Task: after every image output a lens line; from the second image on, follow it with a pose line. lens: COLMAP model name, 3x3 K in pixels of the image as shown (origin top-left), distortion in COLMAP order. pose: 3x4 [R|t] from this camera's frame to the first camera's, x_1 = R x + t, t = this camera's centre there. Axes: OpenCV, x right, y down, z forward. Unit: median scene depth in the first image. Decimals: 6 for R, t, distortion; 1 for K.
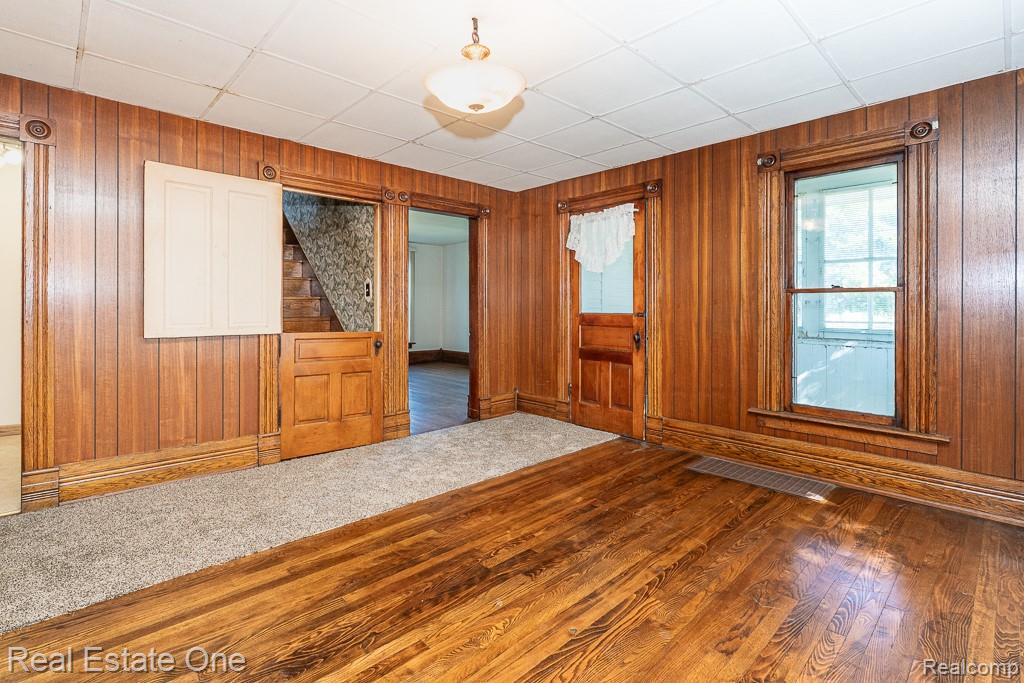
lens RADIAL K [[469.8, 0, 506.2], [0, 469.8, 311.7], [0, 0, 1]] dist [-0.005020, 0.000290]
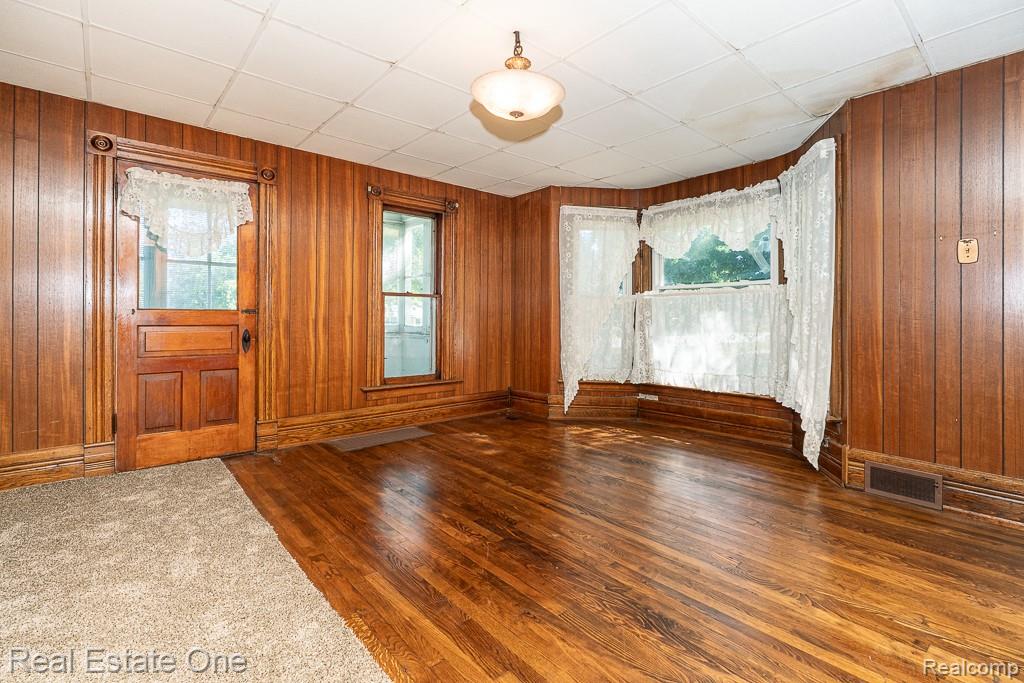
lens RADIAL K [[469.8, 0, 498.8], [0, 469.8, 315.6], [0, 0, 1]] dist [-0.005020, 0.000290]
pose [[0.063370, 0.000766, 0.997990, -0.790323], [0.000339, 1.000000, -0.000789, 0.022073], [-0.997990, 0.000388, 0.063370, 0.663933]]
